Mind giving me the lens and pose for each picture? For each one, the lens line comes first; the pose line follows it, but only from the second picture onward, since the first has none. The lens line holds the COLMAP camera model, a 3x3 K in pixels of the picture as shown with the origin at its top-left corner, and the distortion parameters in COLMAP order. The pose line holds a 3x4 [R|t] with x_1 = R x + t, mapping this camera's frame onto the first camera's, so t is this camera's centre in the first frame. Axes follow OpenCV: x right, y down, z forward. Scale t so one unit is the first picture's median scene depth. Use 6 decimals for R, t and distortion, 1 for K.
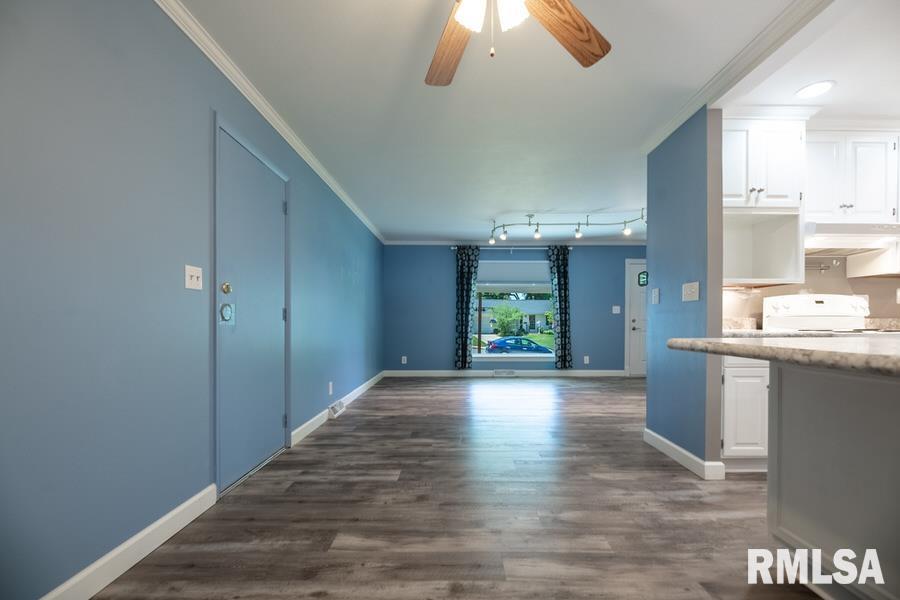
lens RADIAL K [[380.5, 0, 456.2], [0, 380.5, 321.9], [0, 0, 1]] dist [-0.001011, -0.000225]
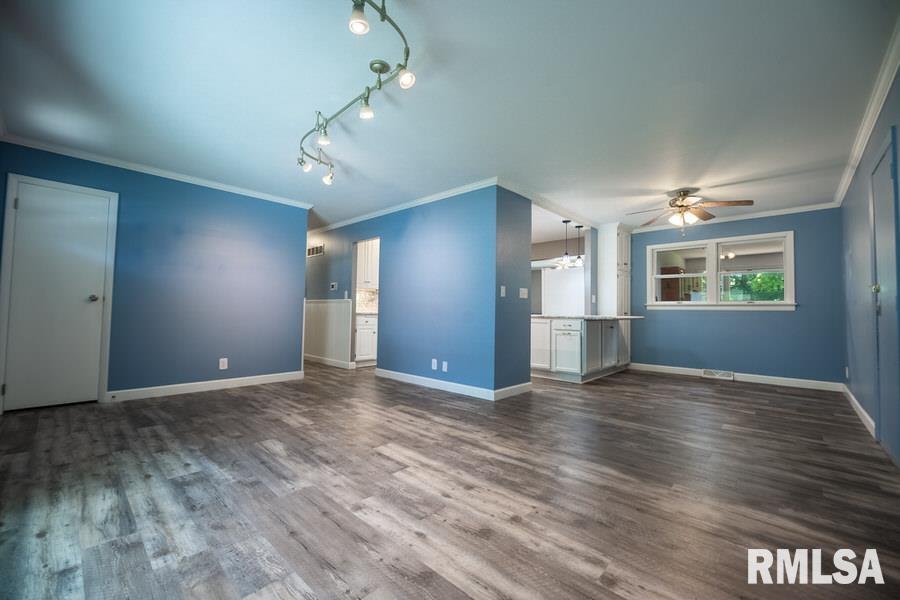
lens RADIAL K [[368.8, 0, 454.3], [0, 368.8, 296.0], [0, 0, 1]] dist [0.000765, -0.004068]
pose [[-0.738666, 0.014467, 0.673916, -0.300527], [-0.016396, 0.999088, -0.039419, 0.007343], [-0.673872, -0.040168, -0.737756, 2.354700]]
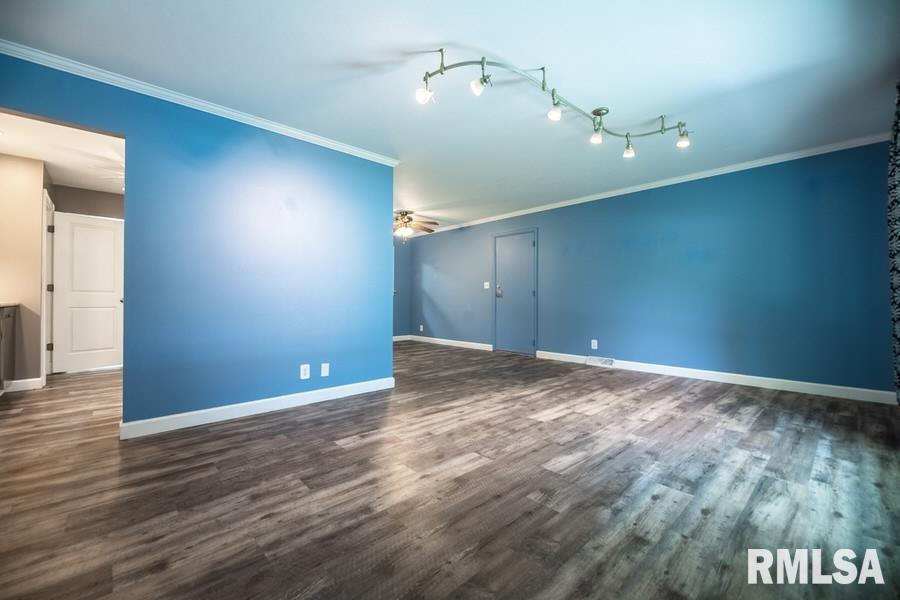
lens RADIAL K [[366.7, 0, 453.1], [0, 366.7, 297.6], [0, 0, 1]] dist [0.001053, -0.006069]
pose [[-0.729002, -0.005467, -0.684489, 1.384040], [-0.000156, 0.999969, -0.007821, 0.023836], [0.684511, -0.005595, -0.728981, 2.356939]]
